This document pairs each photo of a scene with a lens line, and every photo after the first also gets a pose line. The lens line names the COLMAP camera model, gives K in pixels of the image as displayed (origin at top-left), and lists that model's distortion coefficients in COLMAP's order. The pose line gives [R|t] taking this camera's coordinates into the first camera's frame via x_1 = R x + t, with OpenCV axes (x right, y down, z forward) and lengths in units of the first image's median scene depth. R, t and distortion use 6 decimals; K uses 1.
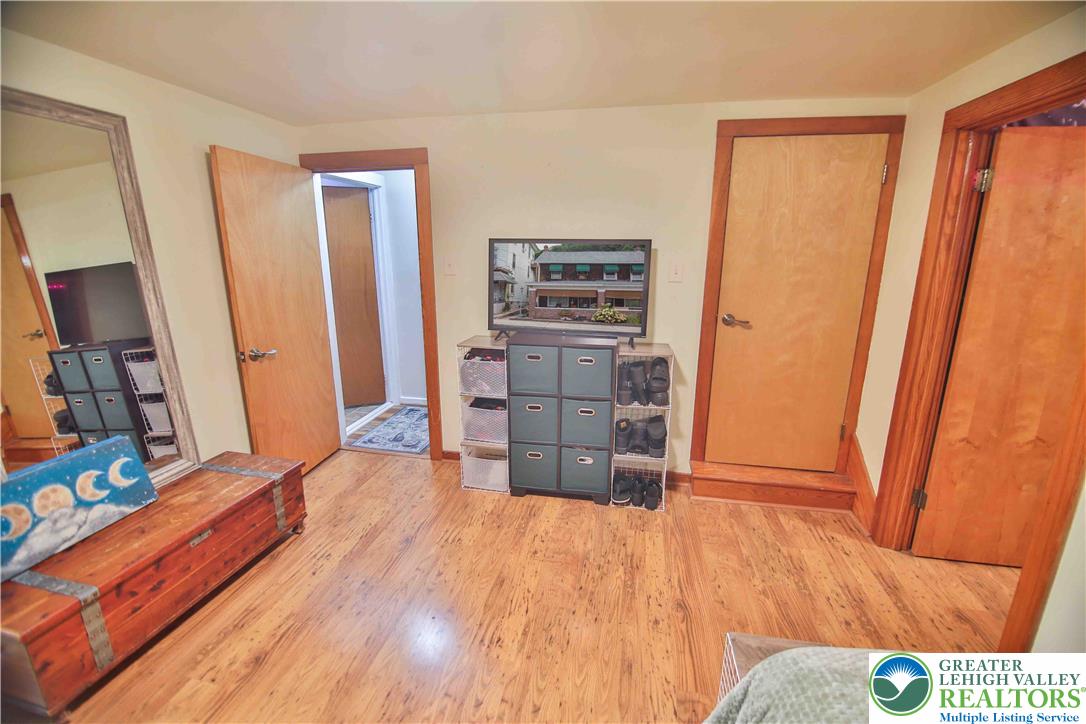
lens RADIAL K [[458.3, 0, 552.9], [0, 458.3, 350.6], [0, 0, 1]] dist [-0.000887, -0.007612]
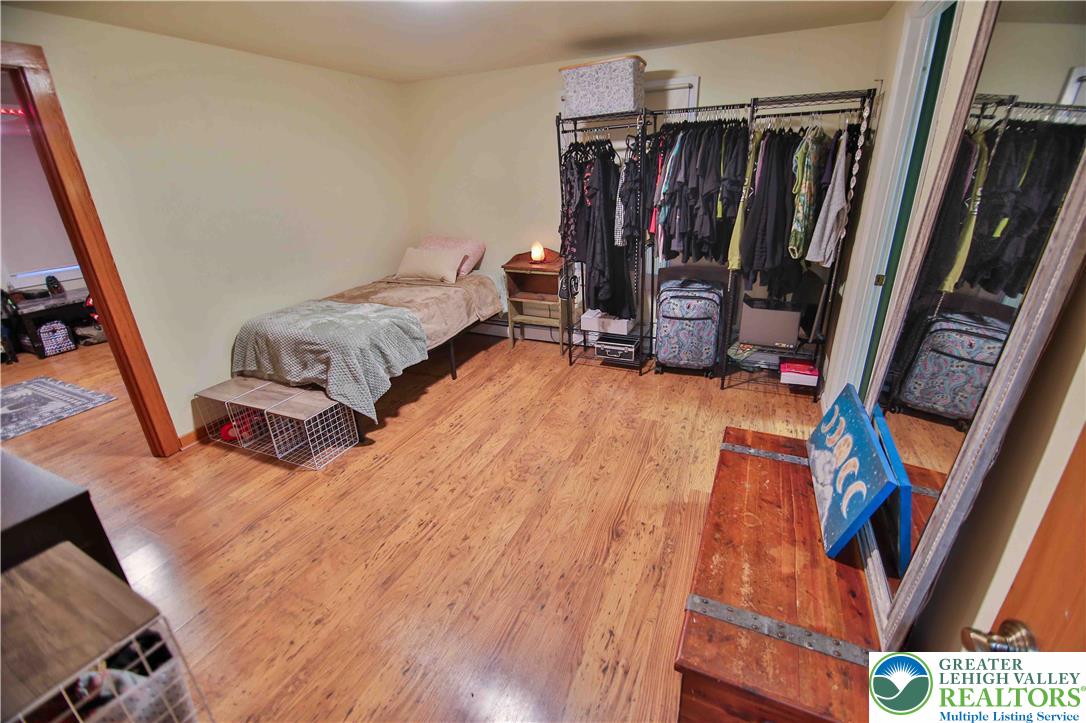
lens RADIAL K [[458.3, 0, 552.9], [0, 458.3, 350.1], [0, 0, 1]] dist [-0.000887, -0.007612]
pose [[-0.974268, -0.058376, 0.217704, -0.685770], [0.073686, 0.830314, 0.552404, -0.361104], [-0.213009, 0.554231, -0.804646, 1.647425]]
